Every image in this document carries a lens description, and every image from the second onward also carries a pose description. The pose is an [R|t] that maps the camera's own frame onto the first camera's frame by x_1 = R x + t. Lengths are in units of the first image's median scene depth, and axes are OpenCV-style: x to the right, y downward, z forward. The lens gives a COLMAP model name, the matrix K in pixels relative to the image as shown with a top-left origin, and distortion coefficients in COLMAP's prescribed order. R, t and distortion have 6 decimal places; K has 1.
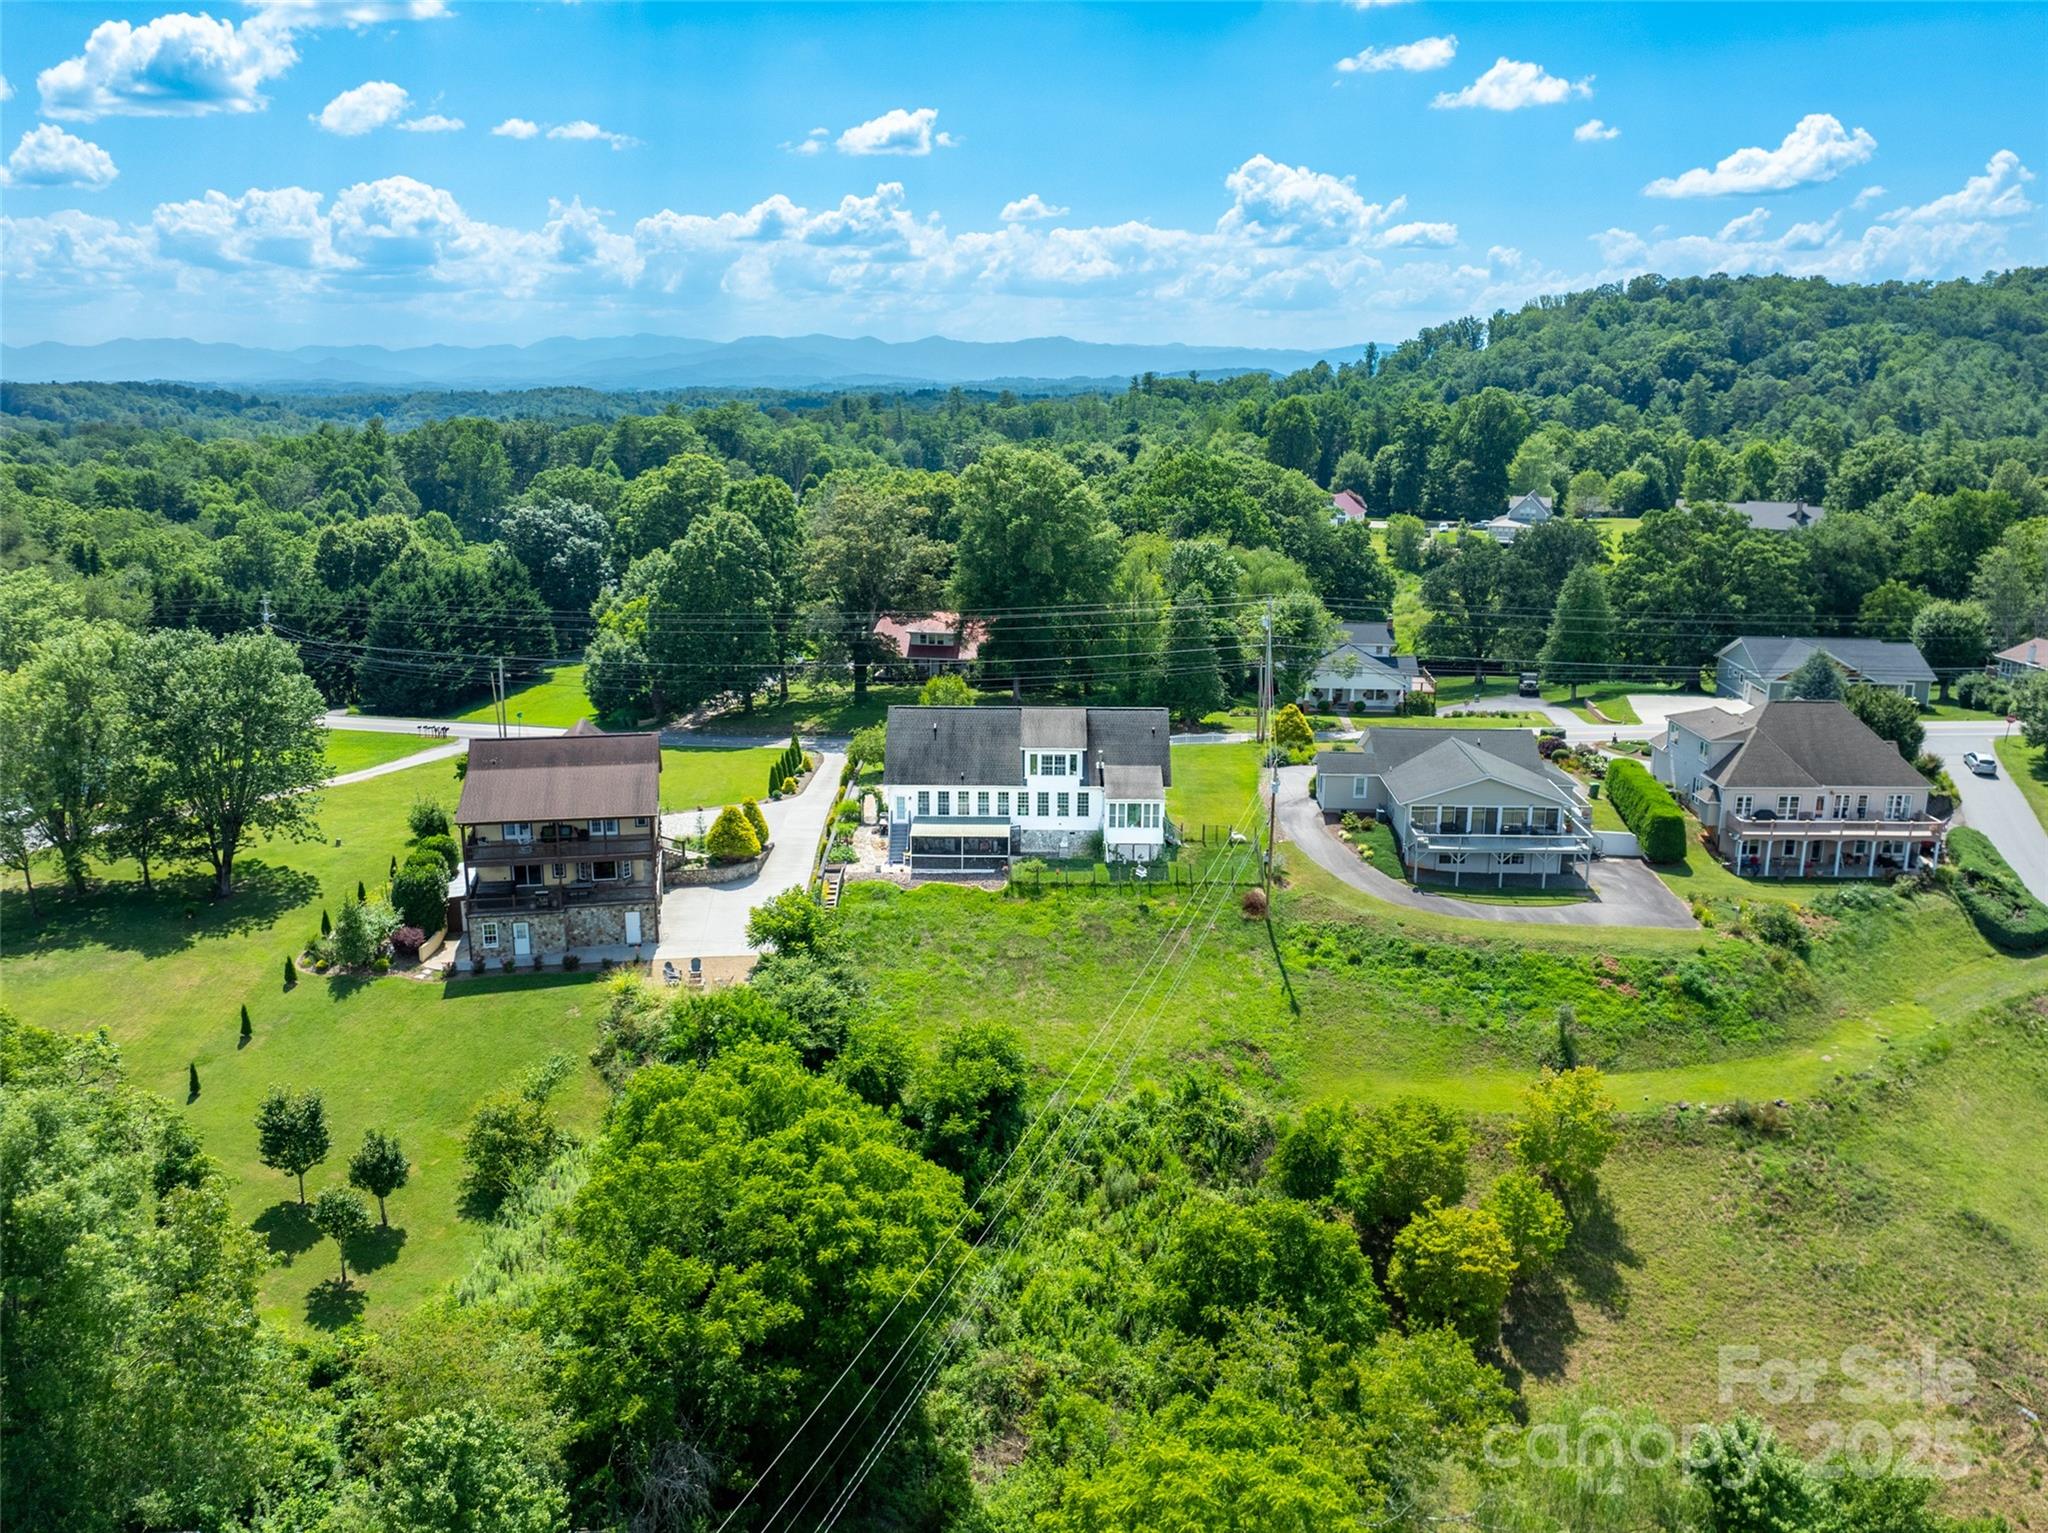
lens RADIAL K [[1581.4, 0, 1015.5], [0, 1581.4, 757.4], [0, 0, 1]] dist [-0.035600, 0.003680]
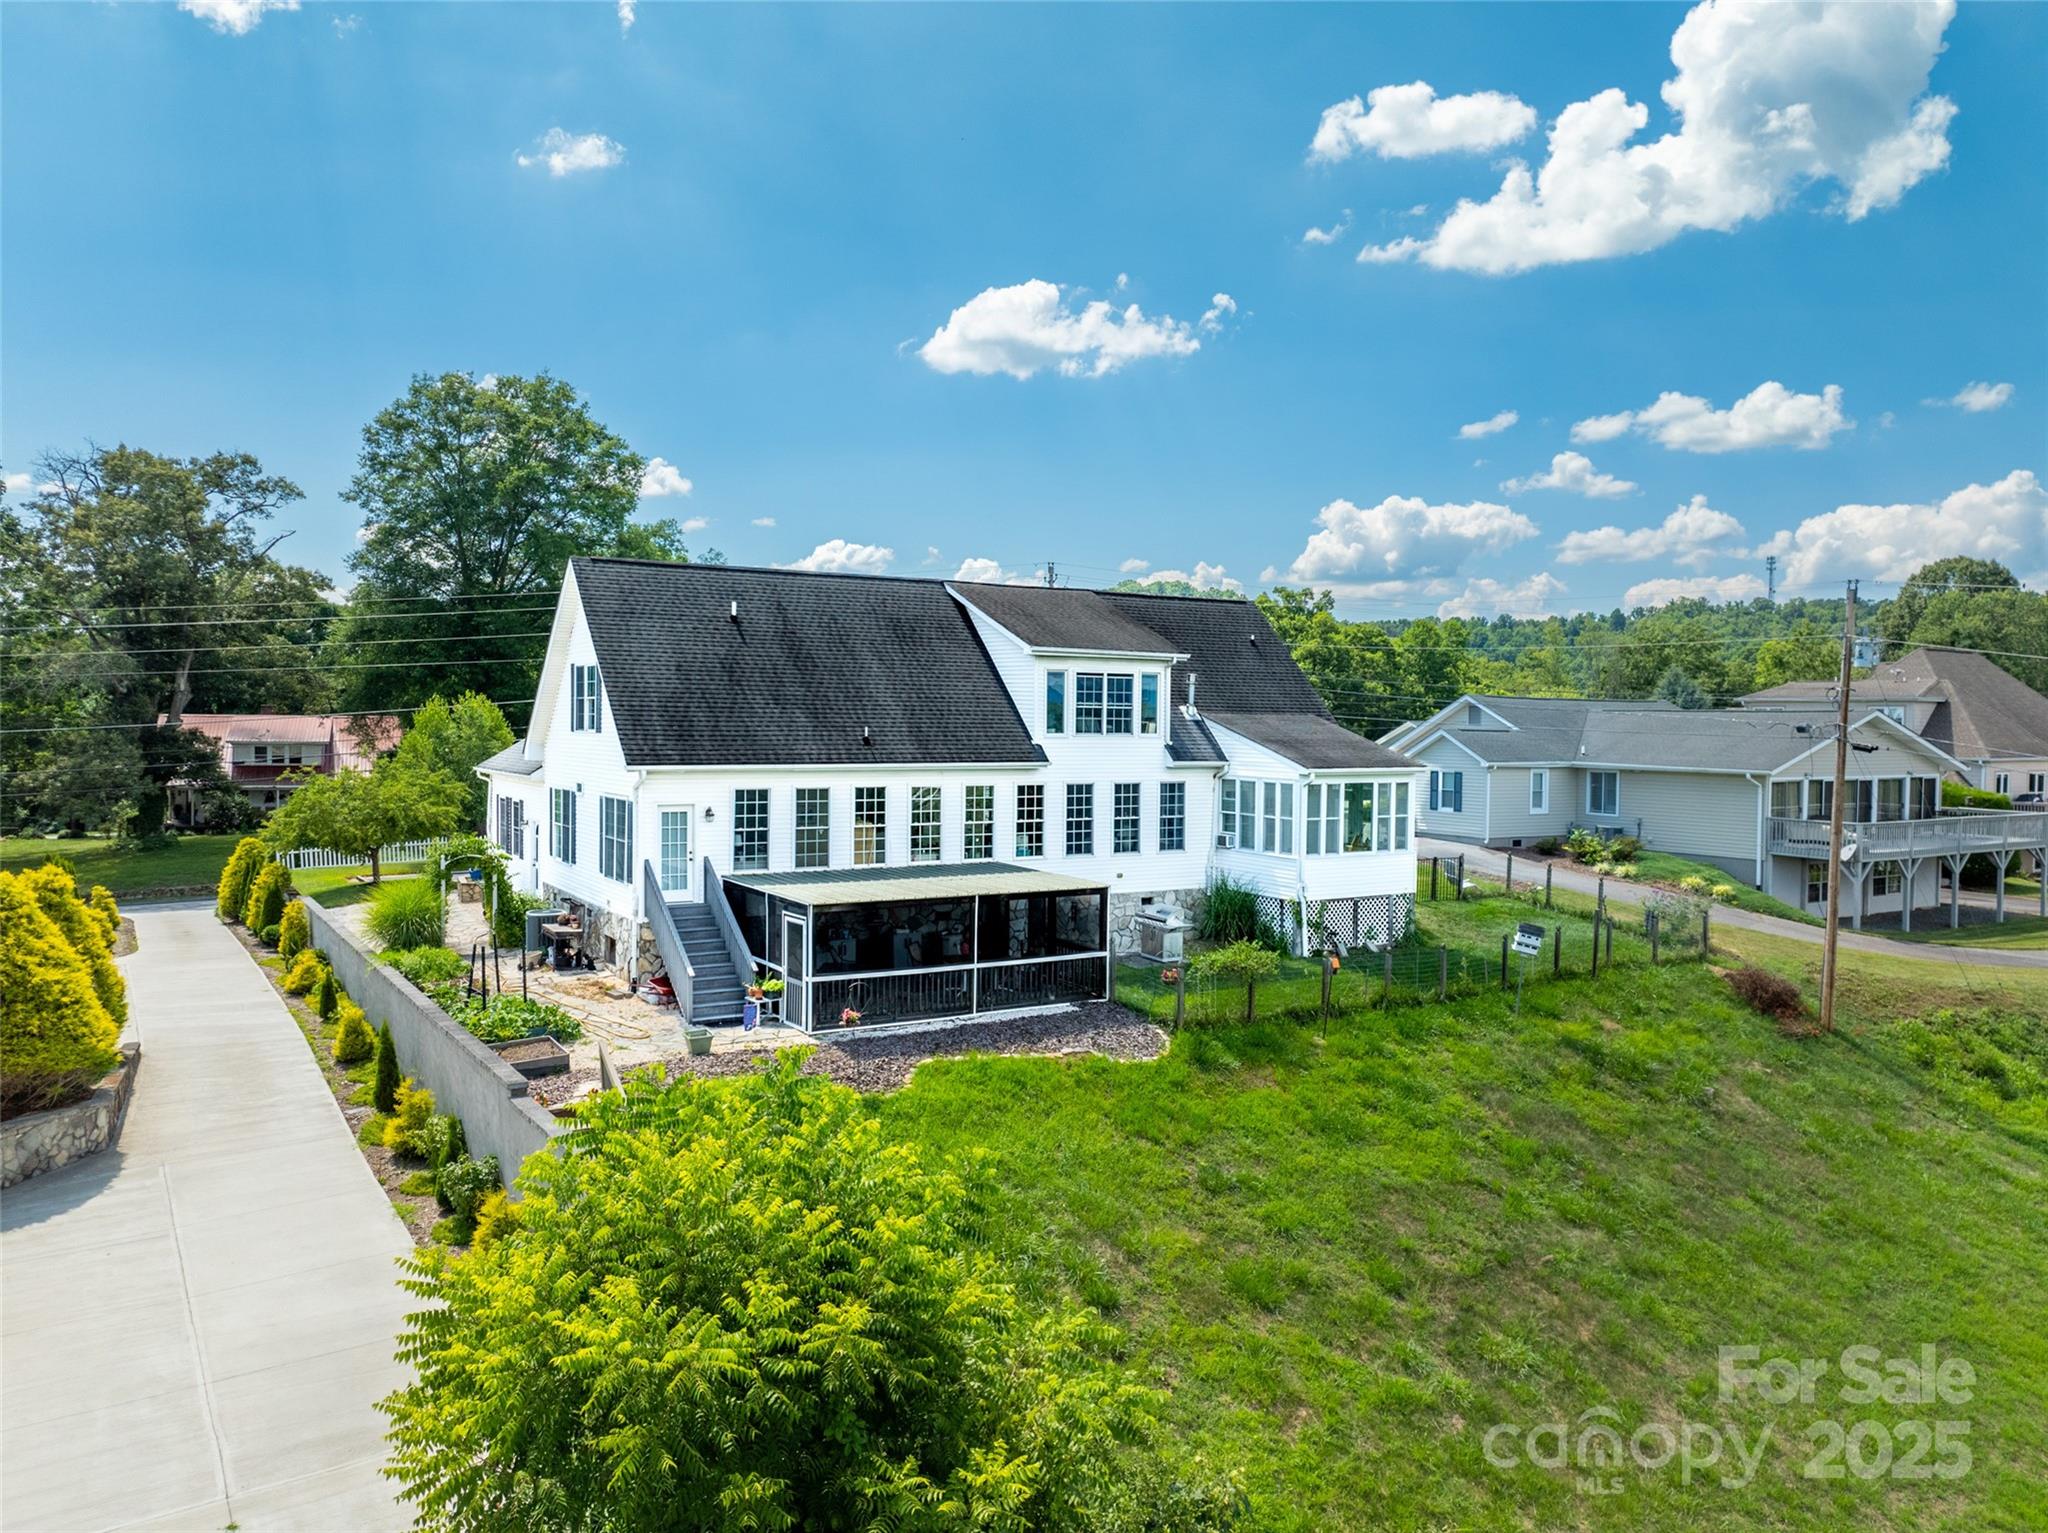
lens RADIAL K [[1434.0, 0, 1025.7], [0, 1434.0, 746.5], [0, 0, 1]] dist [-0.030939, -0.011456]
pose [[0.845729, -0.003944, 0.533598, -0.163894], [0.115526, 0.977610, -0.175878, 0.069304], [-0.520957, 0.210390, 0.827249, 0.756566]]
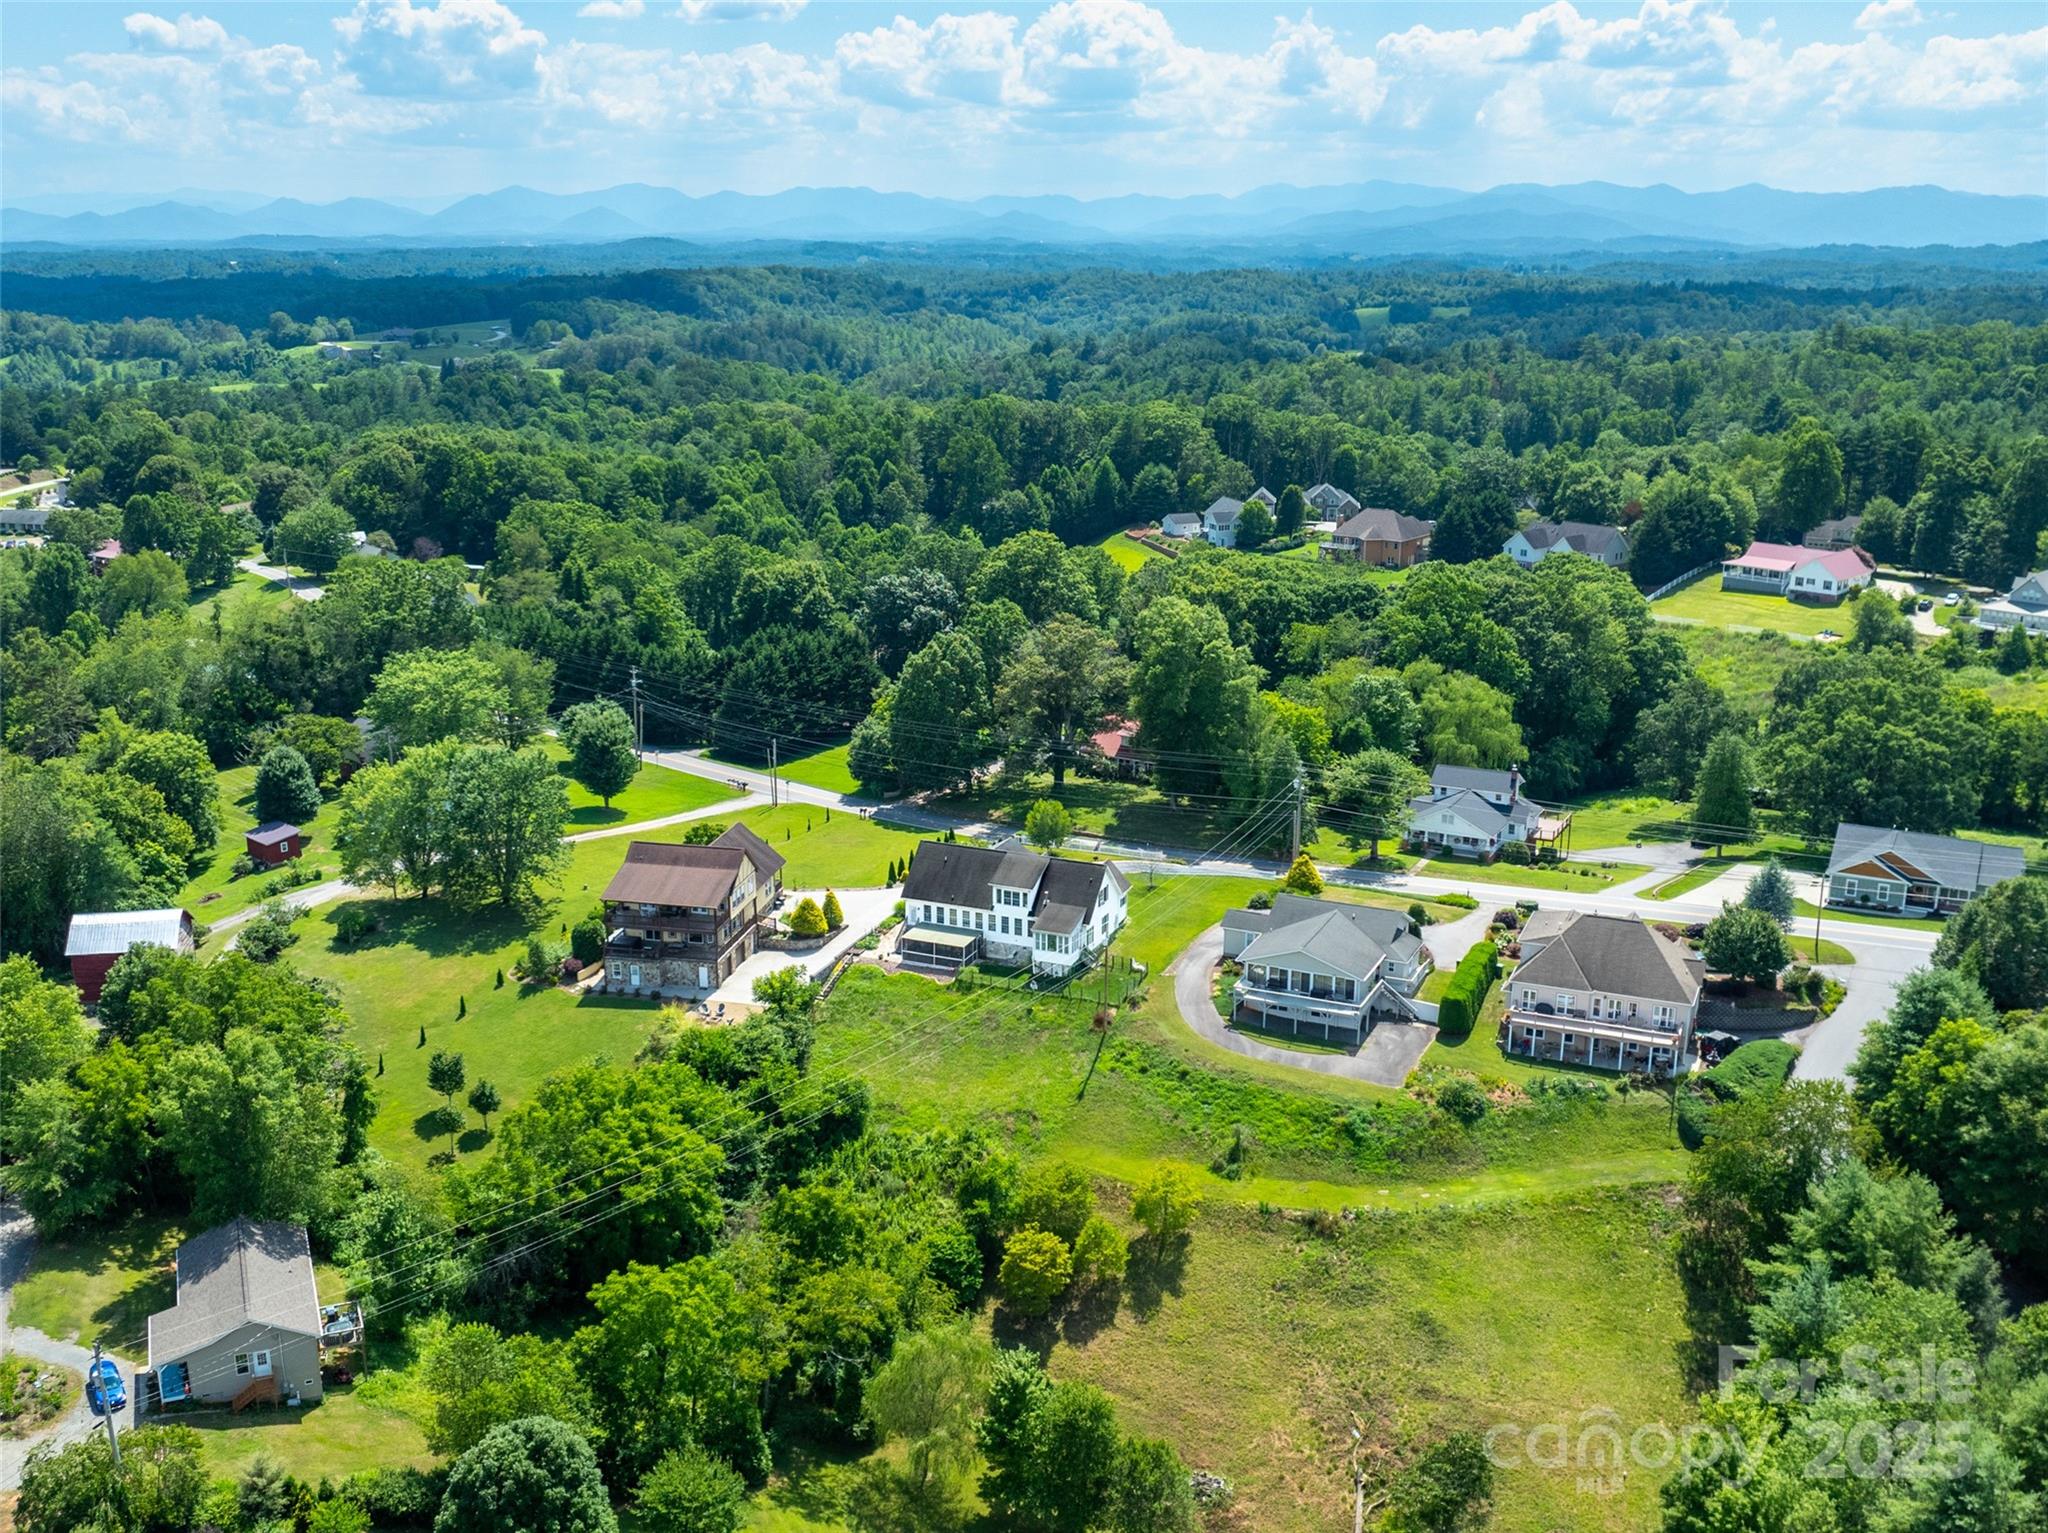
lens RADIAL K [[1915.1, 0, 1027.2], [0, 1915.1, 777.0], [0, 0, 1]] dist [-0.009448, 0.000000]
pose [[0.926908, 0.099480, -0.361864, 0.644288], [-0.087918, 0.994955, 0.048323, -0.186530], [0.364845, -0.012977, 0.930978, -0.569886]]
